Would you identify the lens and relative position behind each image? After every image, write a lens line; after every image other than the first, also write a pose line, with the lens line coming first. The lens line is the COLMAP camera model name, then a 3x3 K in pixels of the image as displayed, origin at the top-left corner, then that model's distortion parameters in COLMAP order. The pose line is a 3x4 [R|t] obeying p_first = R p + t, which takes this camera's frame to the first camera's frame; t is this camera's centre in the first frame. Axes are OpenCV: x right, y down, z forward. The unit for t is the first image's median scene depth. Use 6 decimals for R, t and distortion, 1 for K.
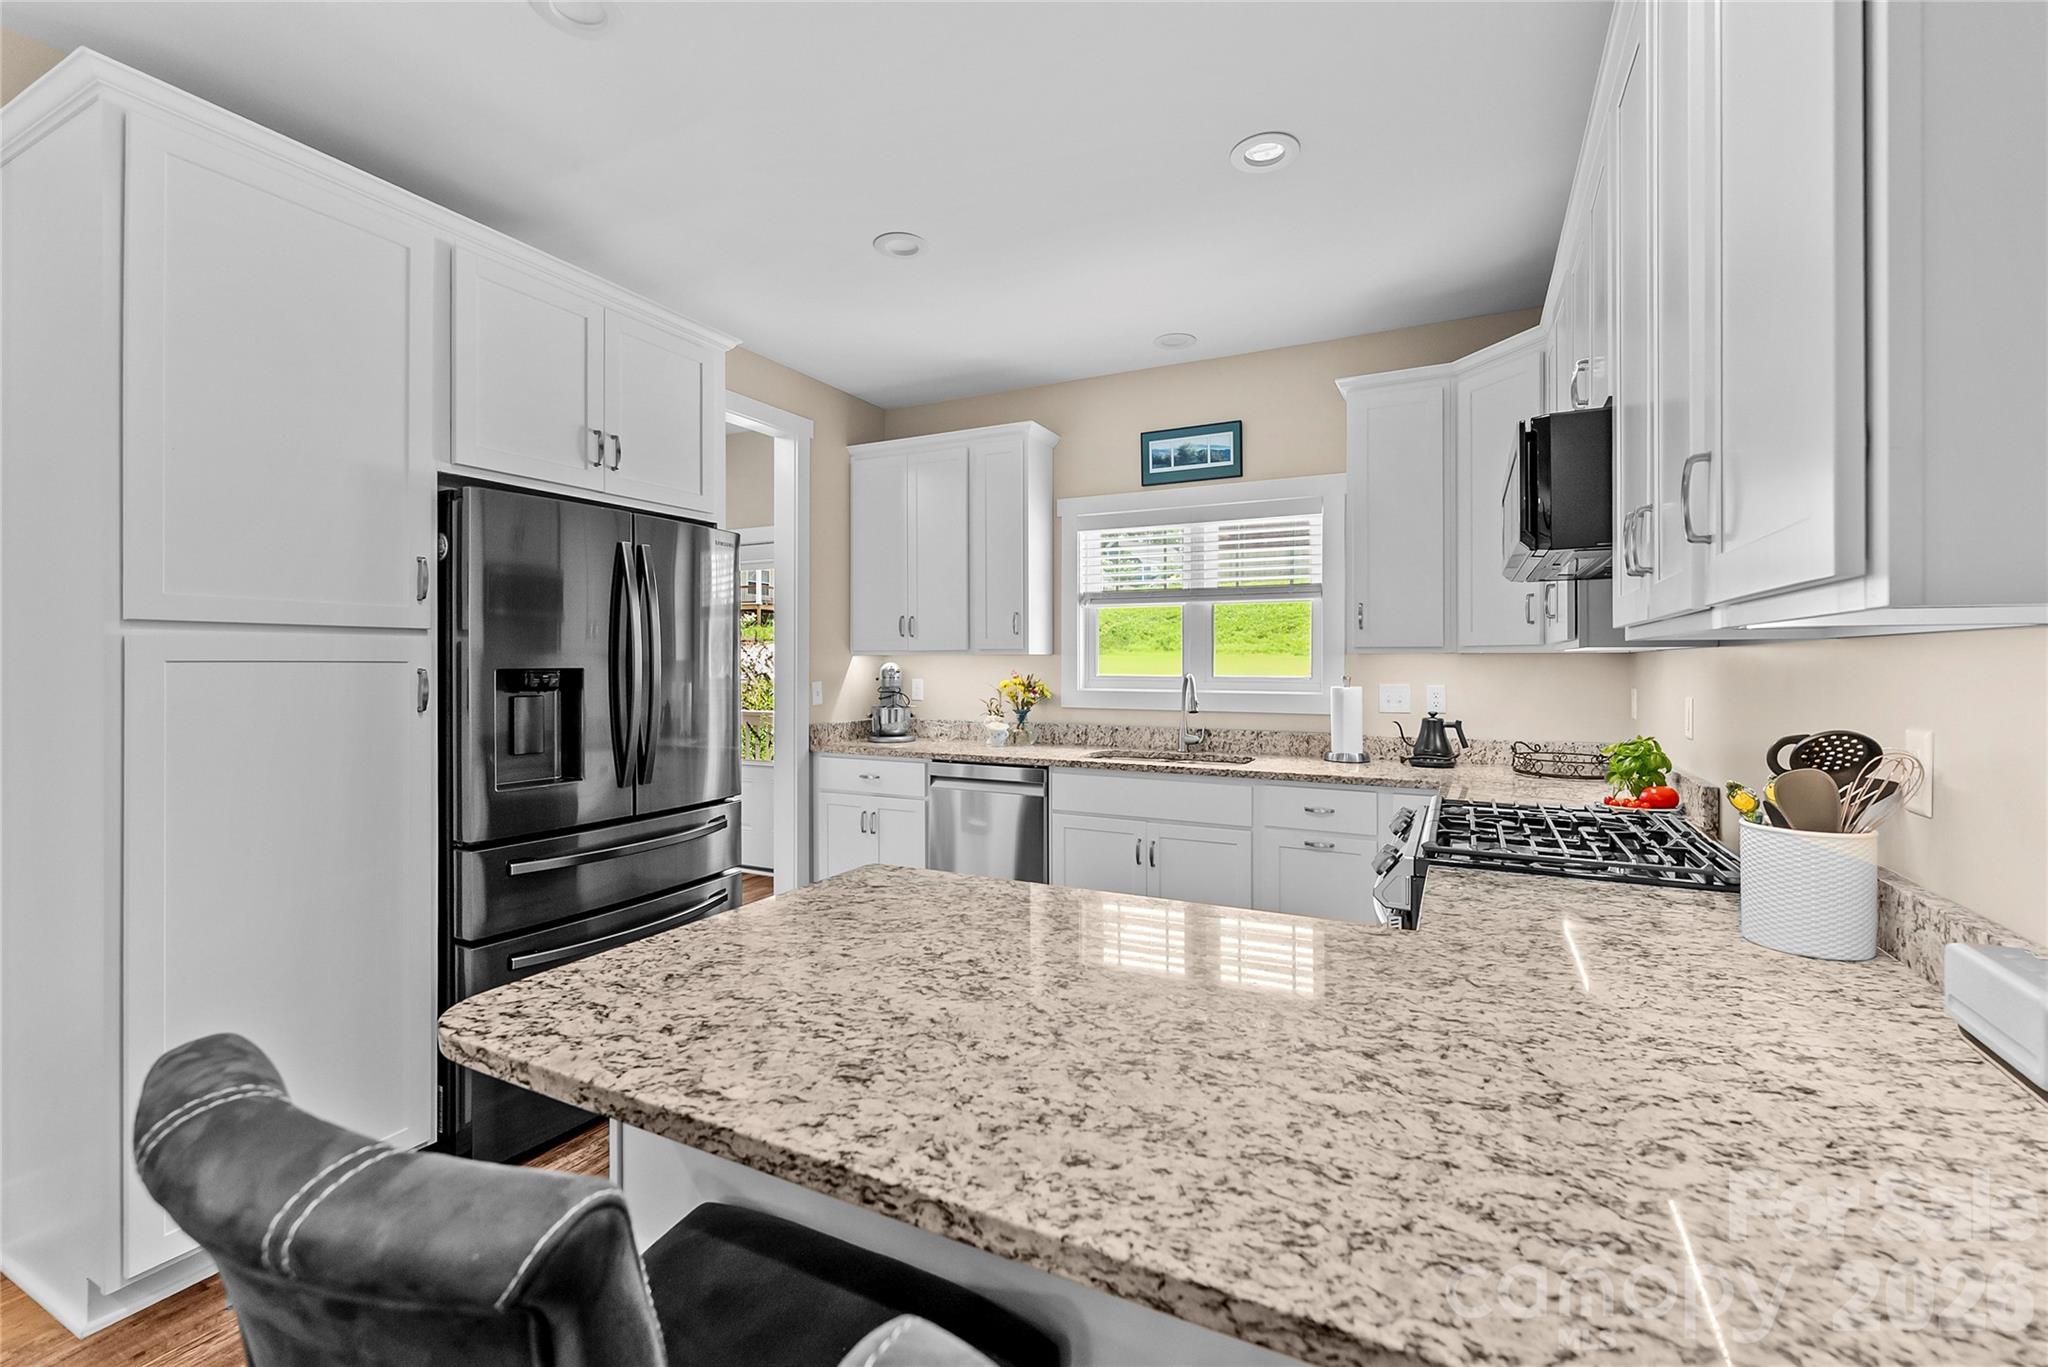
lens RADIAL K [[875.6, 0, 1027.0], [0, 875.6, 663.6], [0, 0, 1]] dist [0.001445, 0.000390]
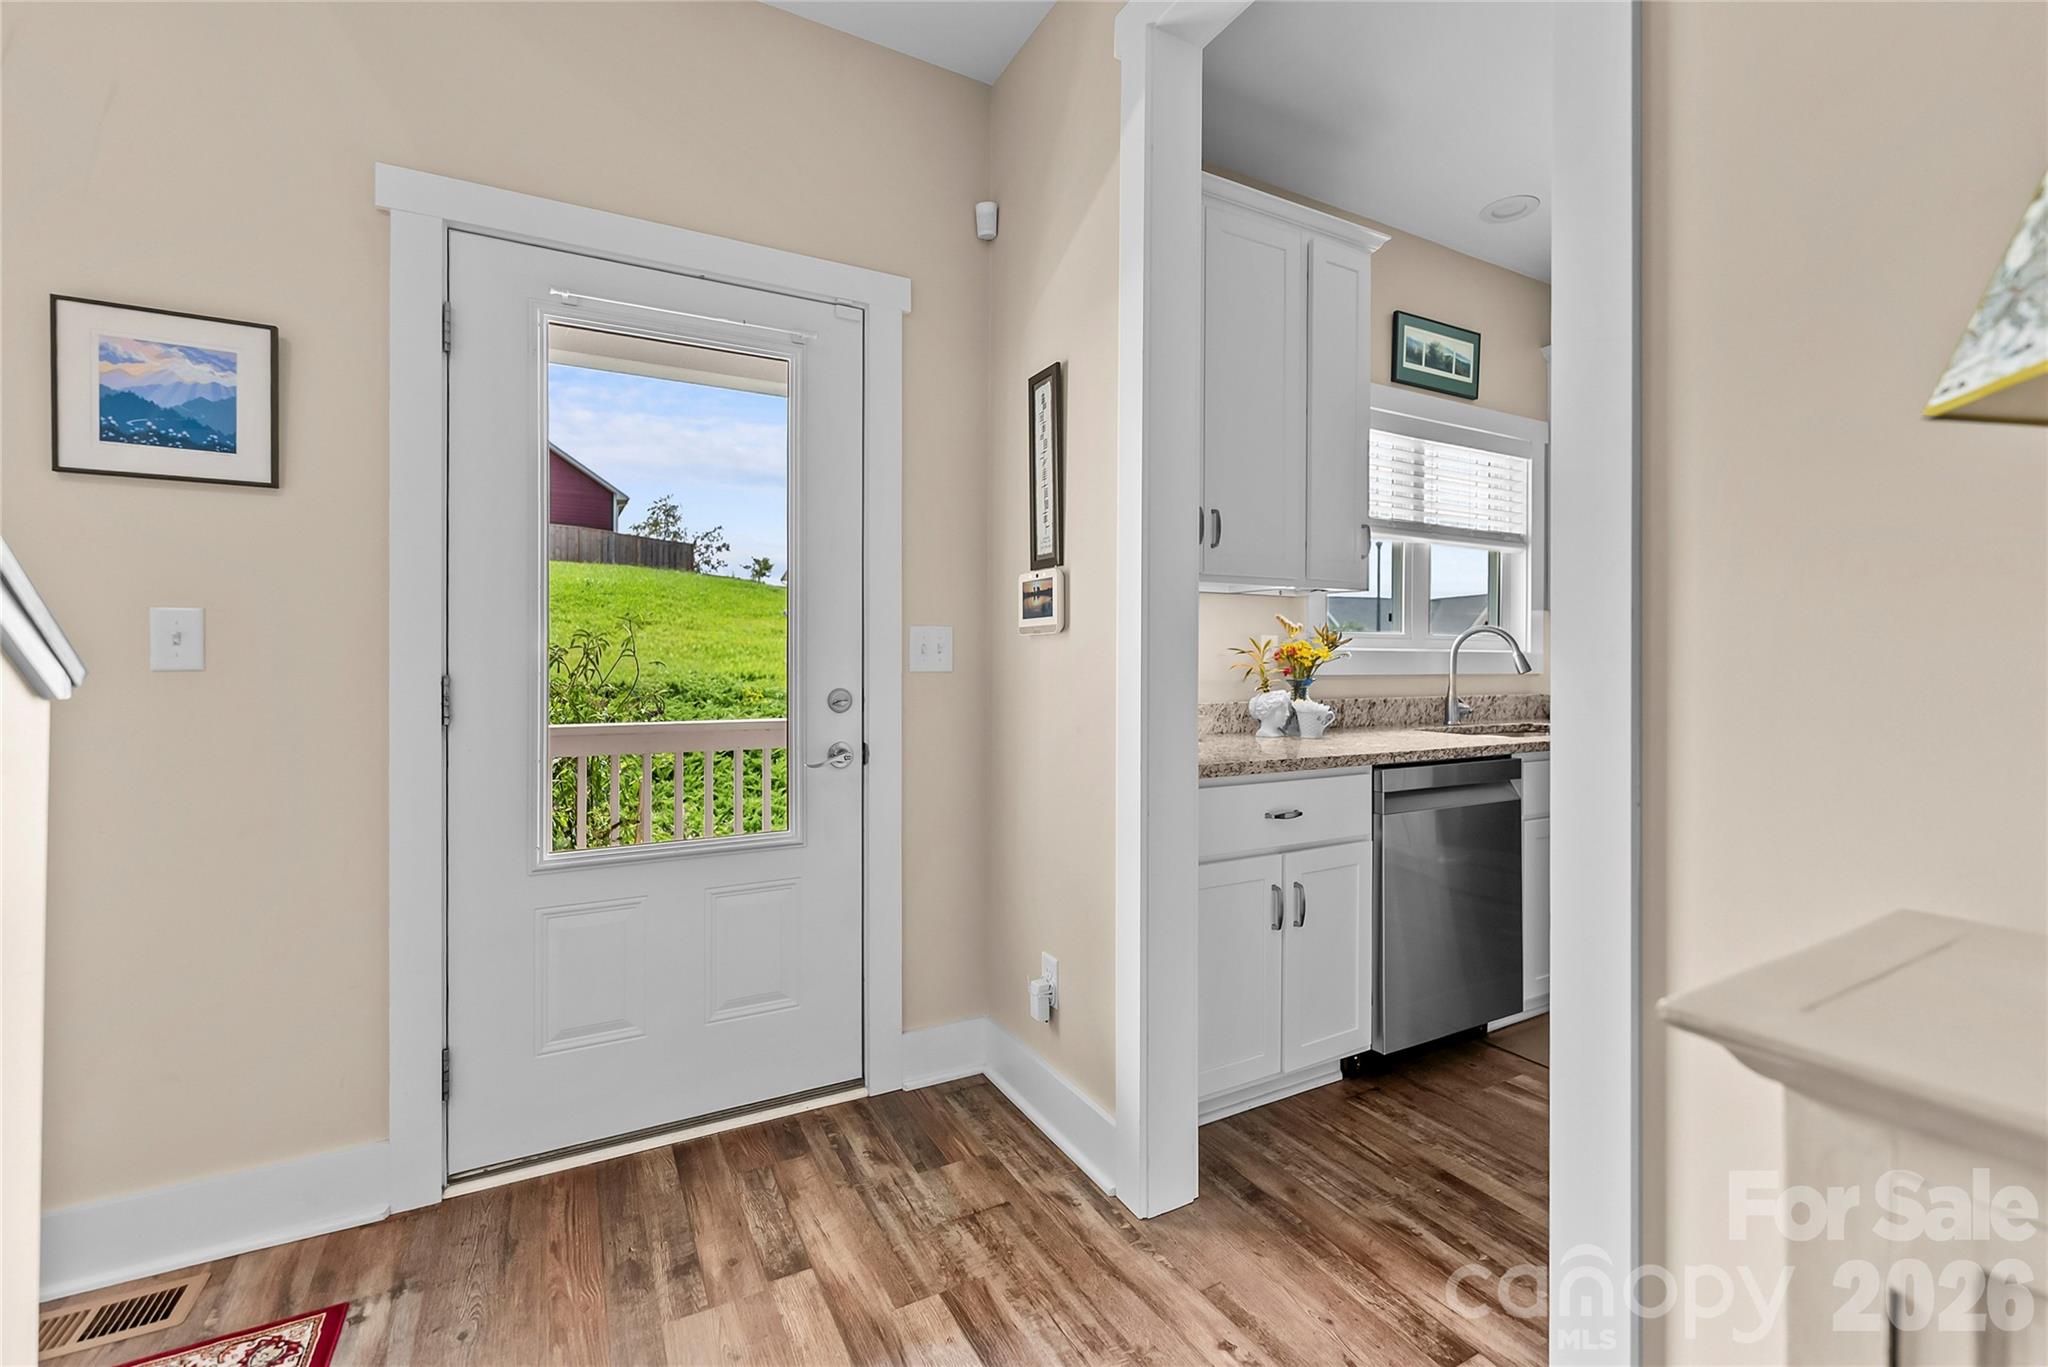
lens RADIAL K [[870.4, 0, 1030.0], [0, 870.4, 666.8], [0, 0, 1]] dist [0.000981, -0.000760]
pose [[0.564775, -0.005824, 0.825224, -0.708862], [-0.001018, 0.999969, 0.007753, 0.042206], [-0.825244, -0.005219, 0.564752, 0.878771]]
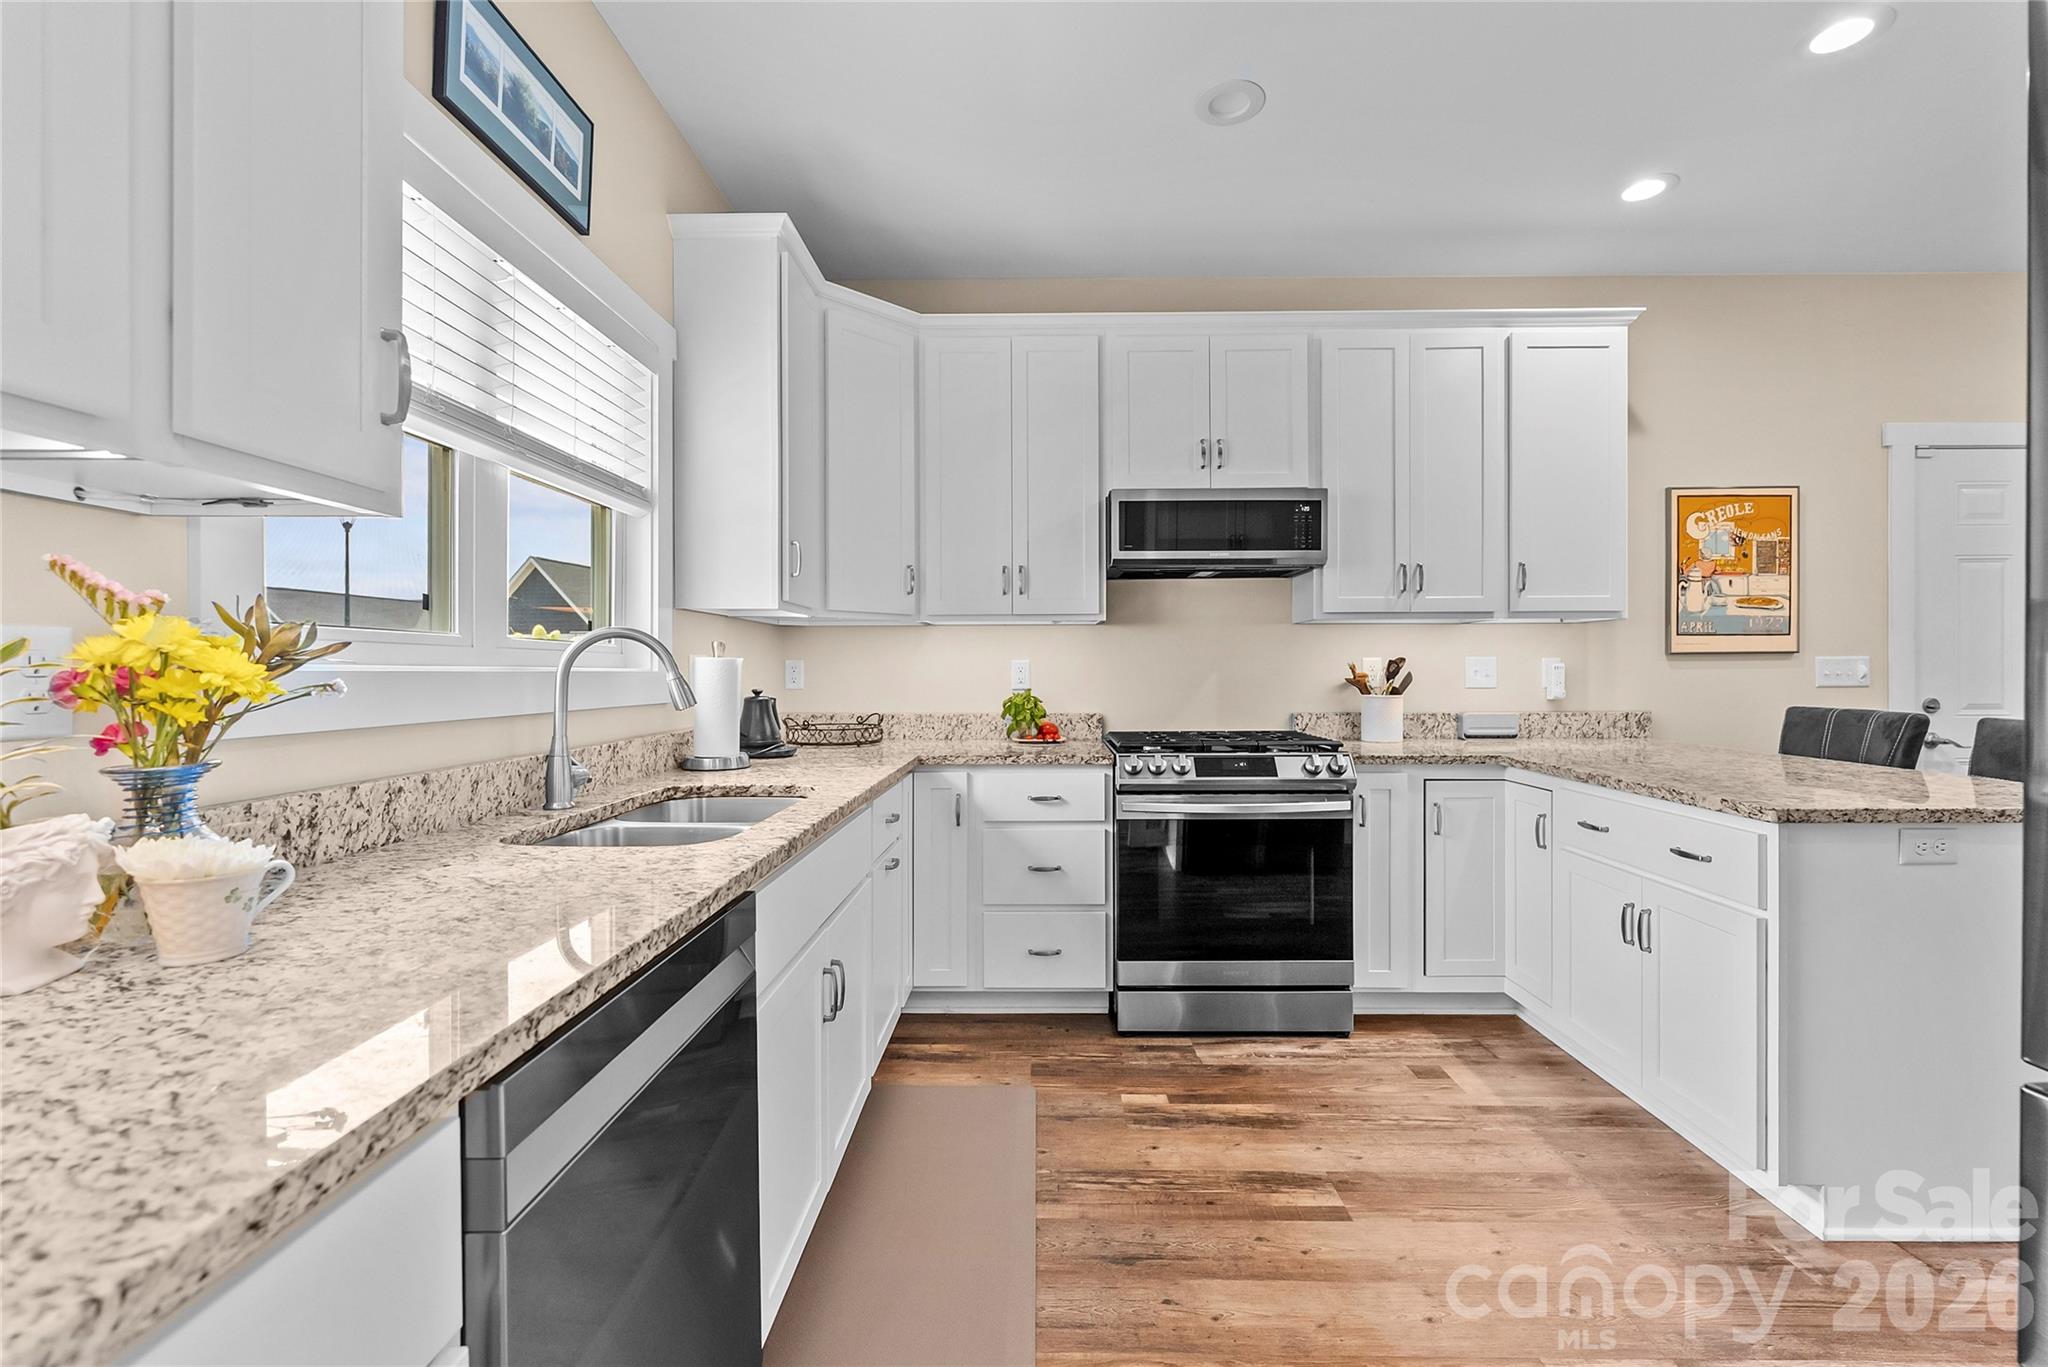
lens RADIAL K [[870.4, 0, 1030.0], [0, 870.4, 666.8], [0, 0, 1]] dist [0.000981, -0.000760]
pose [[-0.433616, 0.003628, 0.901091, -0.319103], [0.004419, 0.999988, -0.001900, 0.033792], [-0.901087, 0.003159, -0.433627, 0.986528]]
